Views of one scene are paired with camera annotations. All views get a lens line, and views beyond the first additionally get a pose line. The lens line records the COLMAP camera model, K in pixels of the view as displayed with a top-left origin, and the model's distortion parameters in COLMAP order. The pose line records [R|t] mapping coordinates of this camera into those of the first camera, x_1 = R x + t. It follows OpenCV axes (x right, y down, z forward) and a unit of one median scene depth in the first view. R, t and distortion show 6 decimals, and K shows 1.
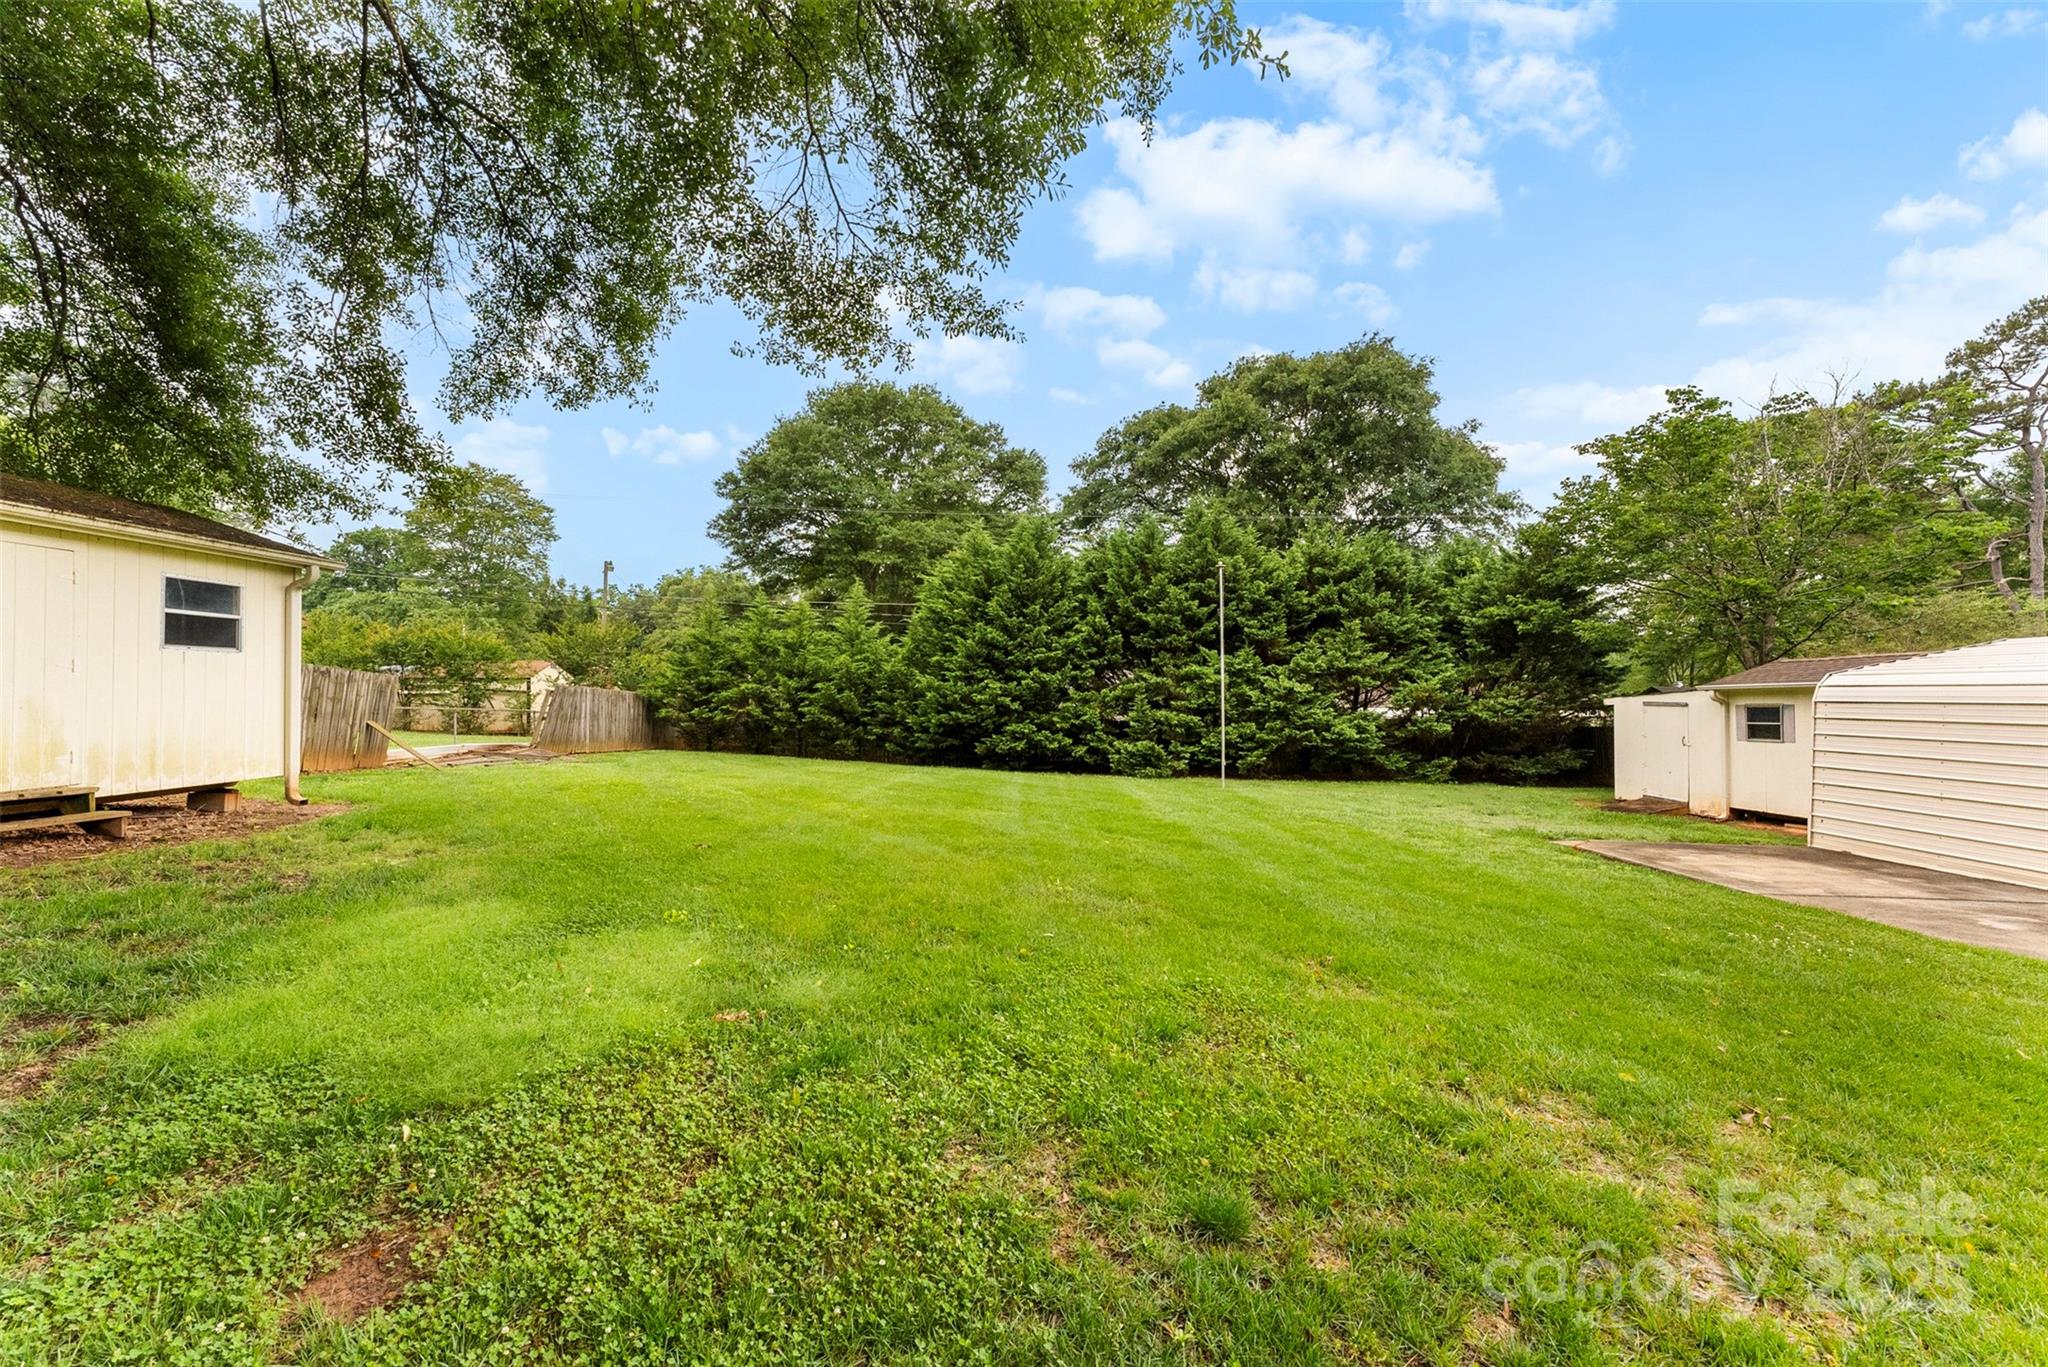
lens RADIAL K [[835.2, 0, 1012.4], [0, 835.2, 679.1], [0, 0, 1]] dist [0.001215, 0.000686]
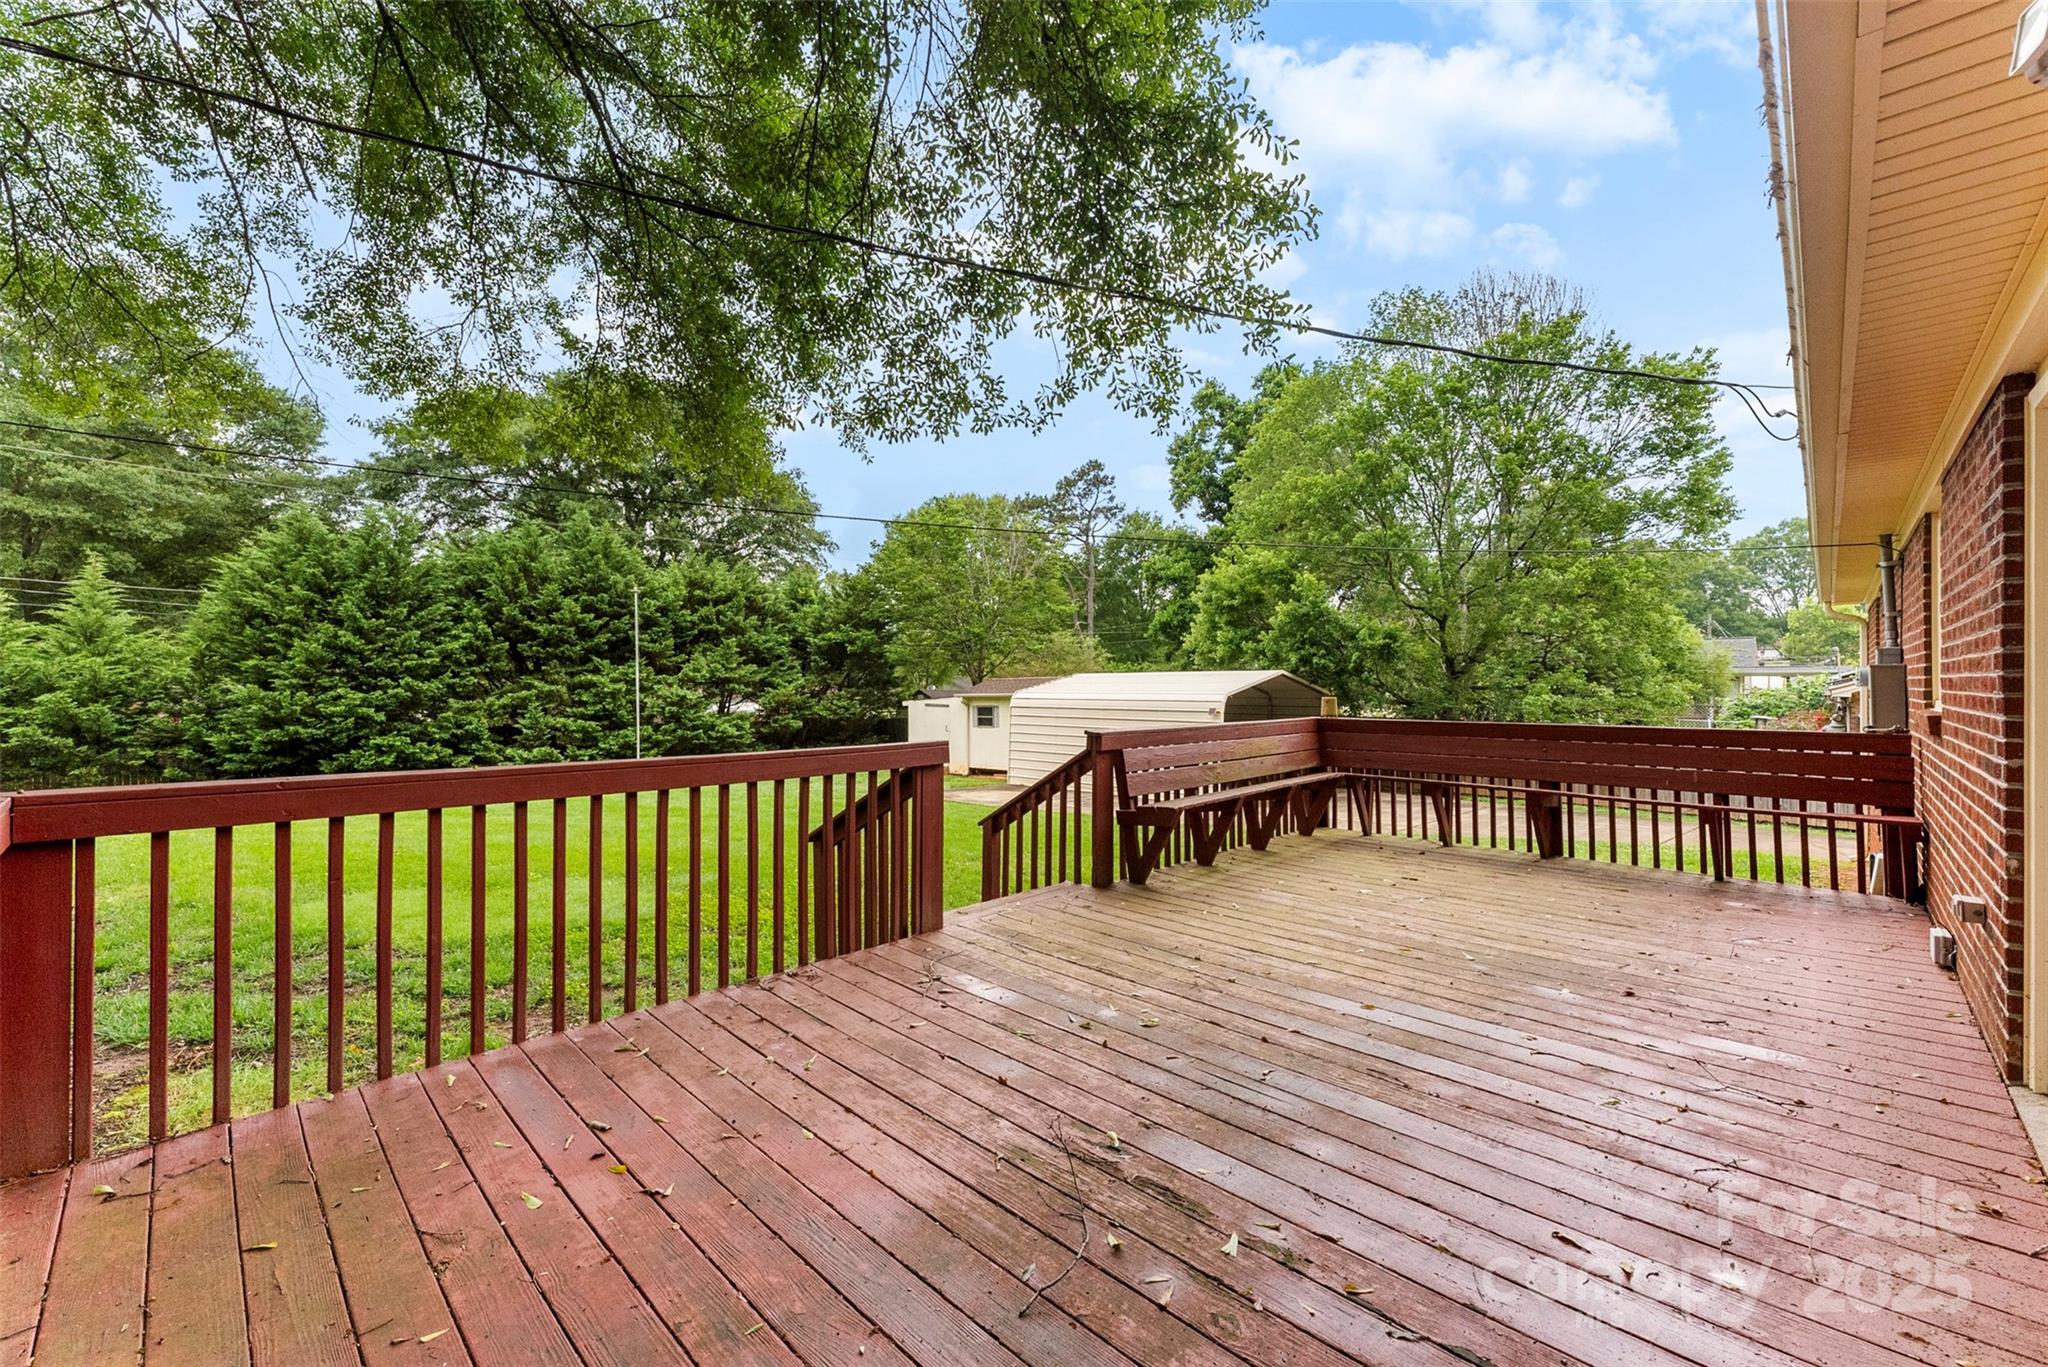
lens RADIAL K [[835.2, 0, 1012.4], [0, 835.2, 679.1], [0, 0, 1]] dist [0.001215, 0.000686]
pose [[0.704073, 0.001772, 0.710126, -0.157613], [-0.007010, 0.999966, 0.004455, -0.018341], [-0.710093, -0.008115, 0.704061, -0.138389]]
